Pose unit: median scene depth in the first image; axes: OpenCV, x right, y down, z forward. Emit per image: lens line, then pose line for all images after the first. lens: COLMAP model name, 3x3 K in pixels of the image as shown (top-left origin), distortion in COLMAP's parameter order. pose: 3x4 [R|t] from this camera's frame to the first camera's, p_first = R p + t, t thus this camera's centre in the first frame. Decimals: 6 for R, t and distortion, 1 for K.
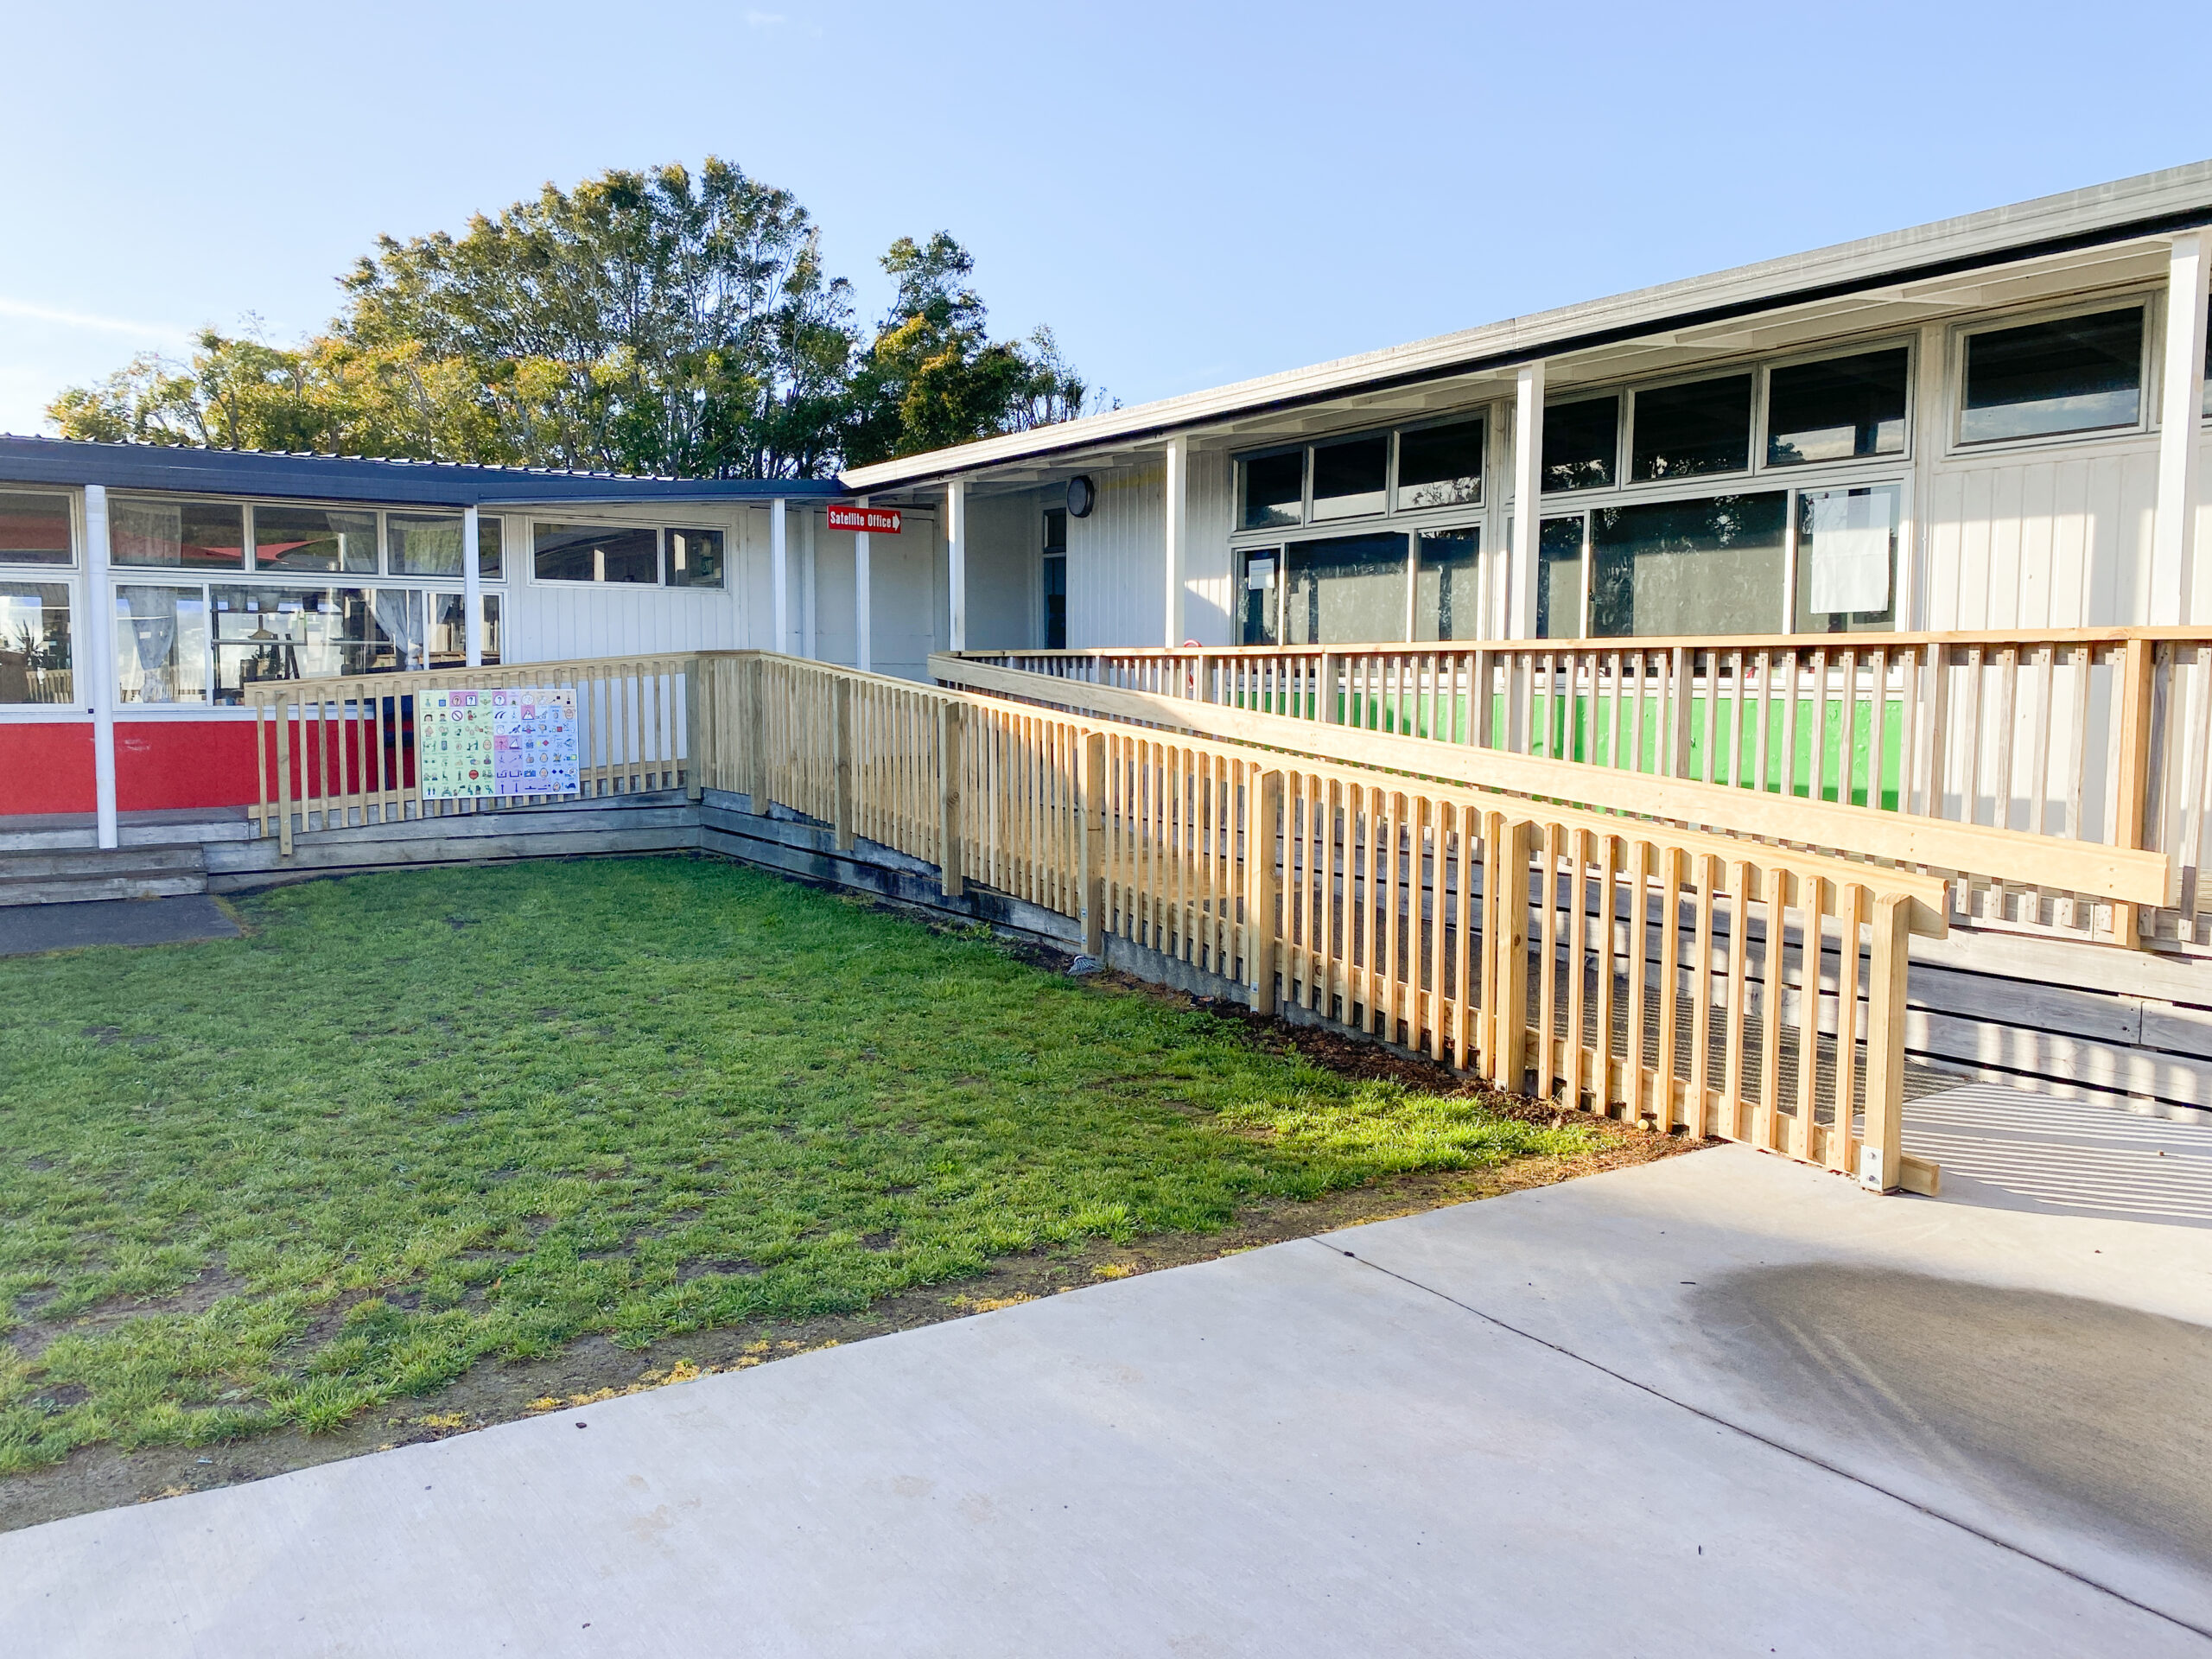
lens RADIAL K [[1678.0, 0, 1106.9], [0, 1678.0, 833.3], [0, 0, 1]] dist [0.048619, -0.065101]
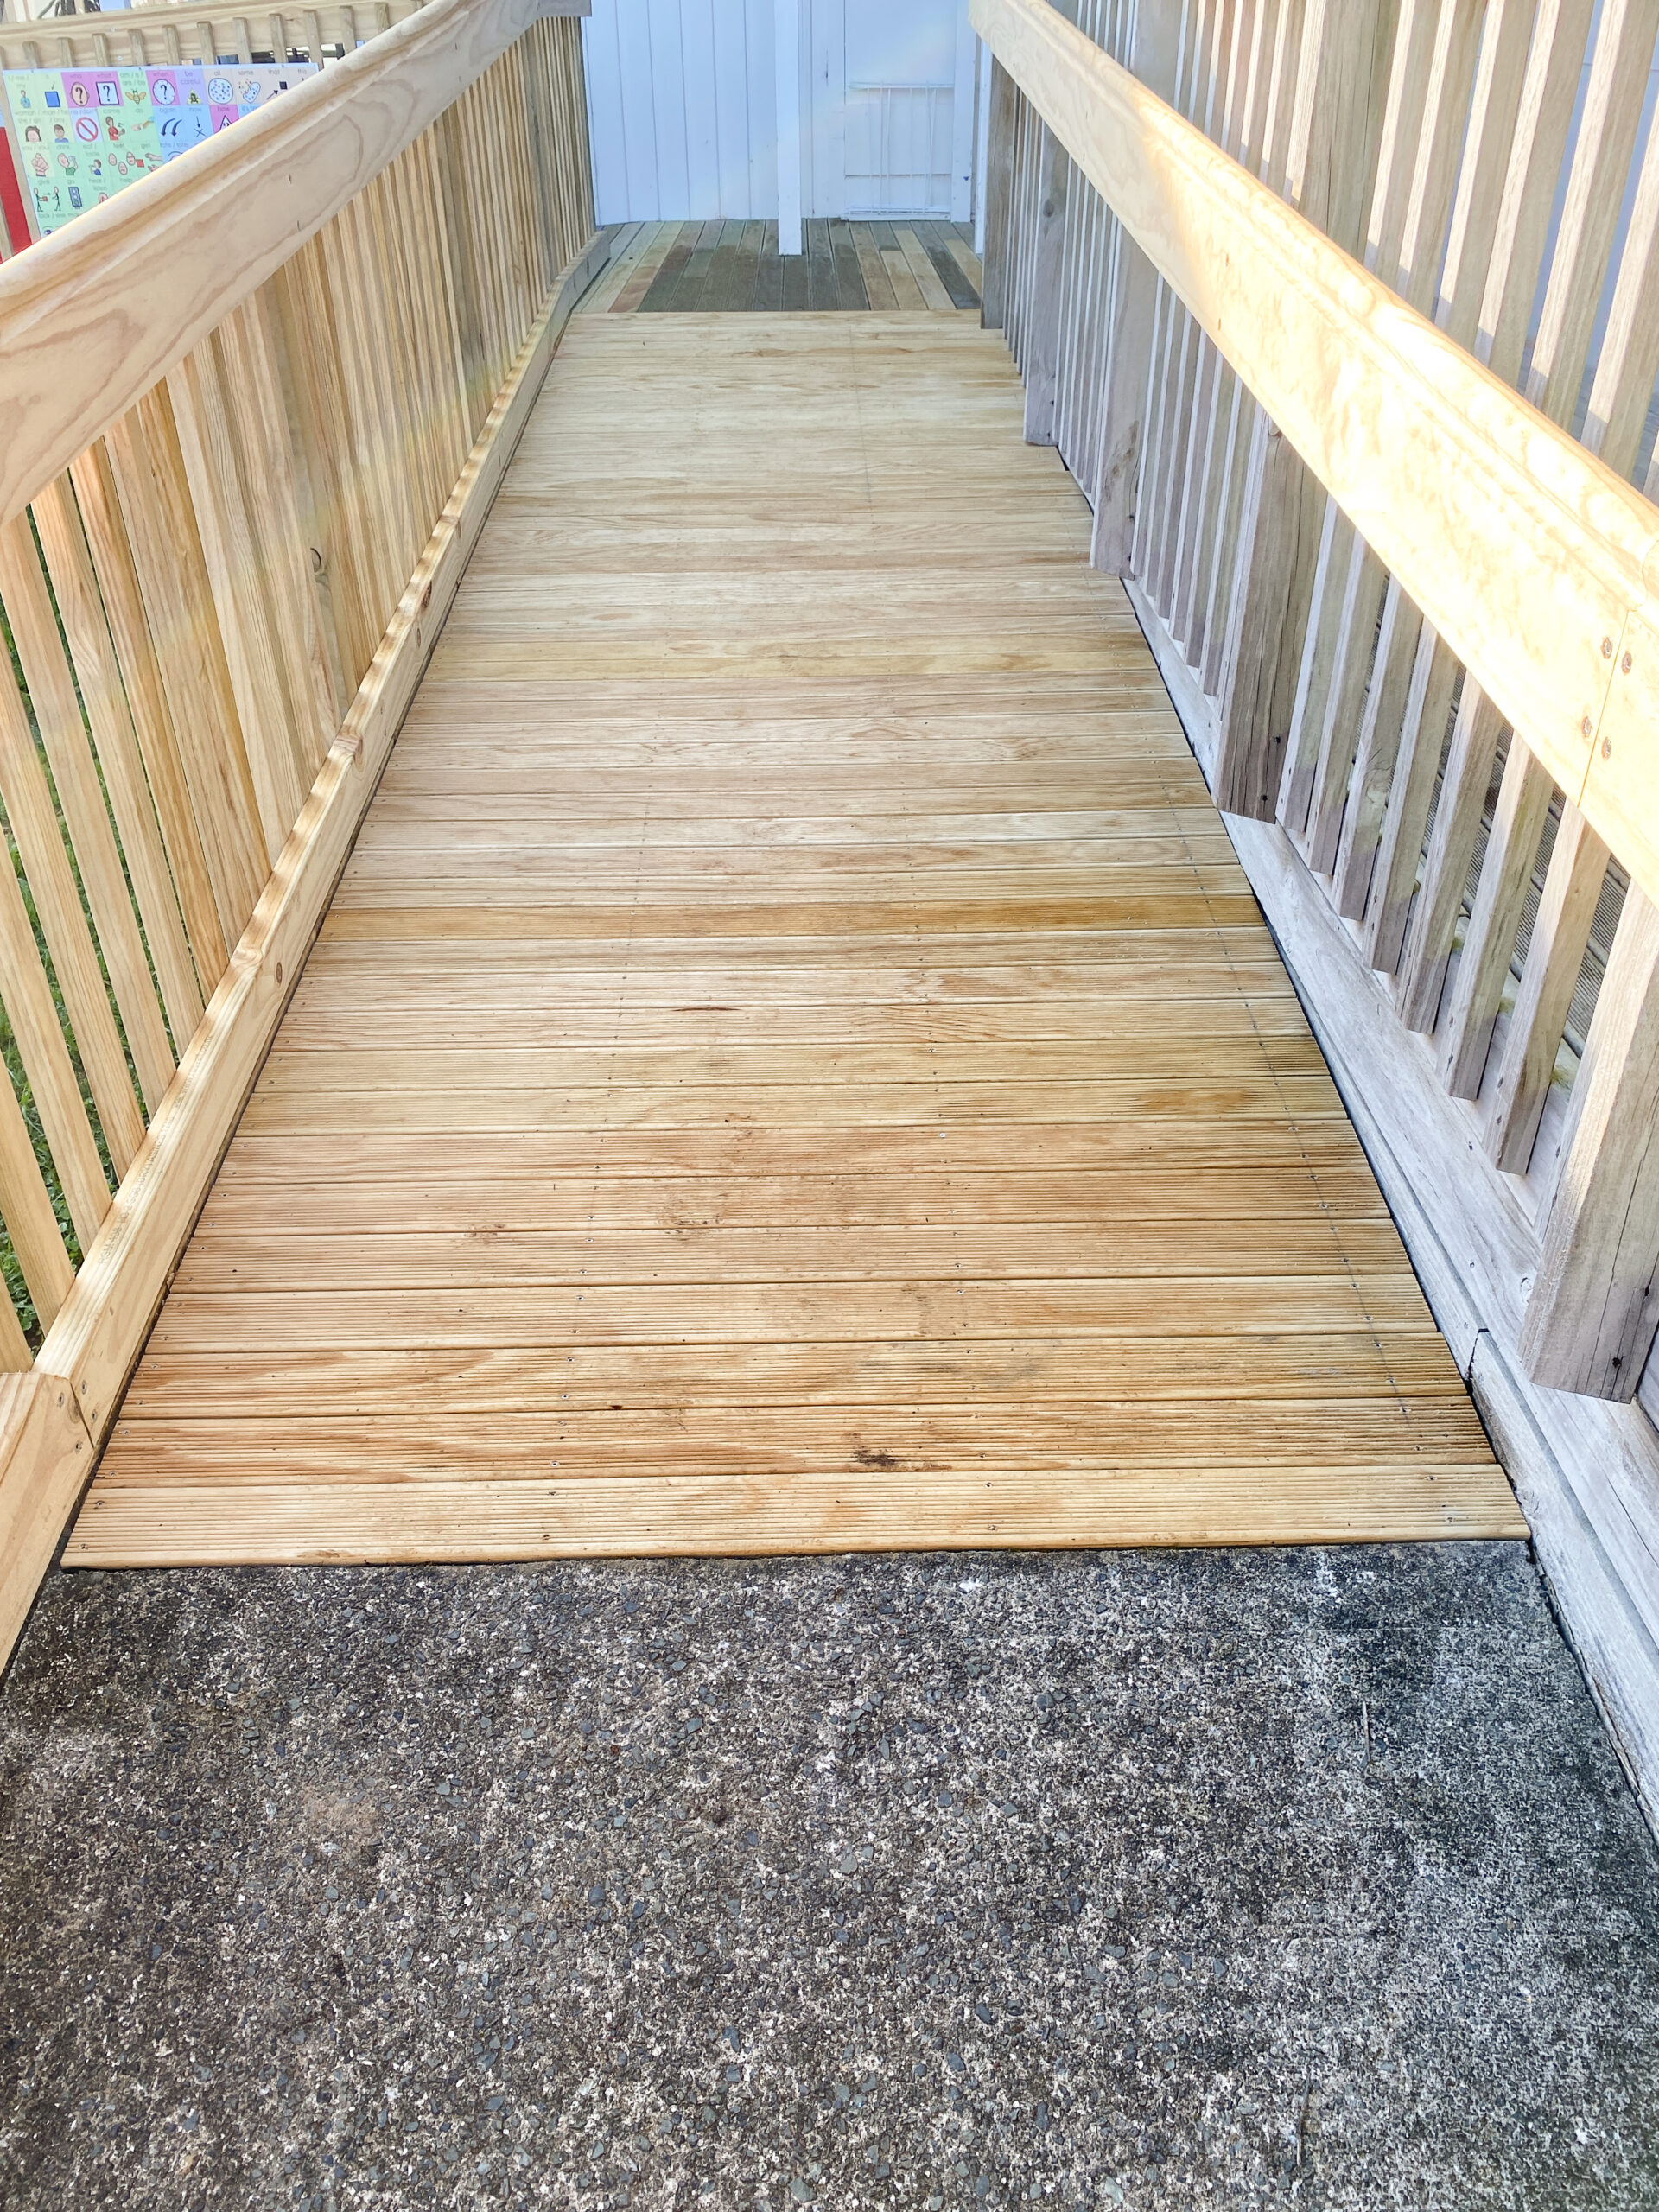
lens RADIAL K [[1678.0, 0, 837.3], [0, 1678.0, 1112.6], [0, 0, 1]] dist [0.048619, -0.065101]
pose [[0.848543, 0.276726, -0.450997, 0.128331], [-0.034847, 0.879718, 0.474218, -0.073490], [0.527978, -0.386678, 0.756121, 0.789696]]
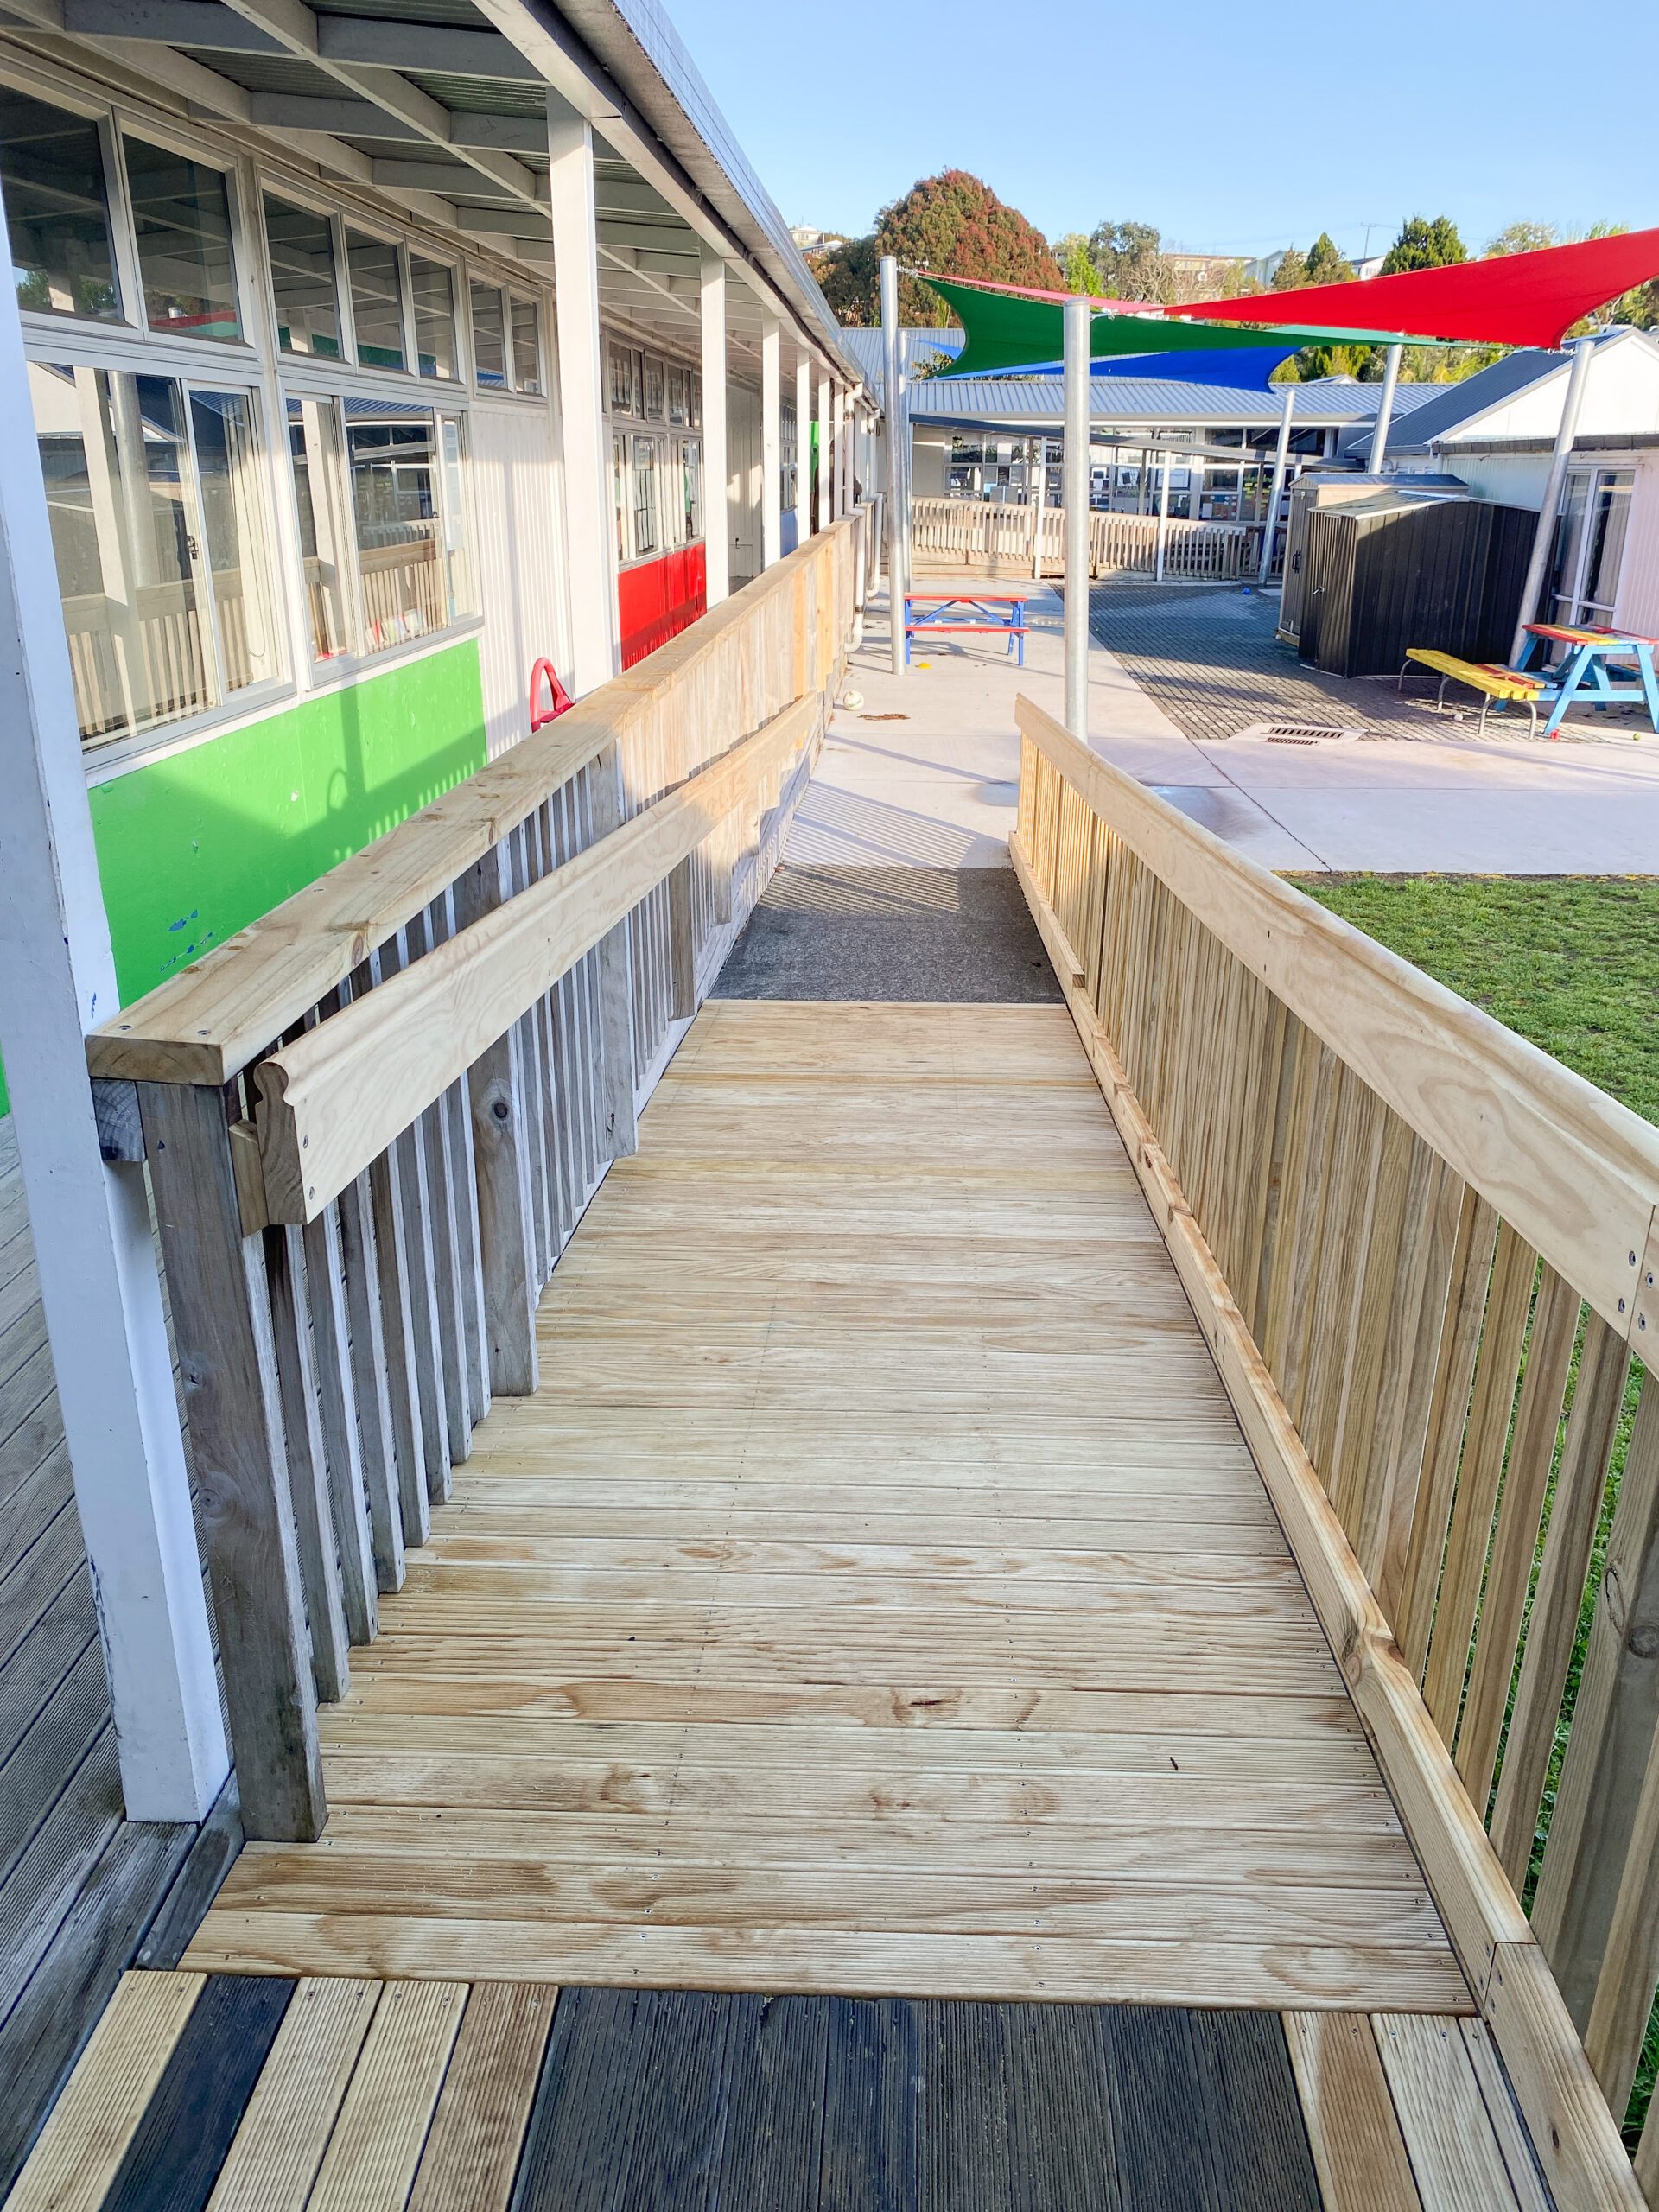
lens RADIAL K [[1678.0, 0, 847.6], [0, 1678.0, 1097.0], [0, 0, 1]] dist [0.048619, -0.065101]
pose [[-0.813713, -0.211974, 0.541238, -0.268169], [0.048503, 0.903126, 0.426627, -0.200351], [-0.579240, 0.373403, -0.724604, 1.364036]]
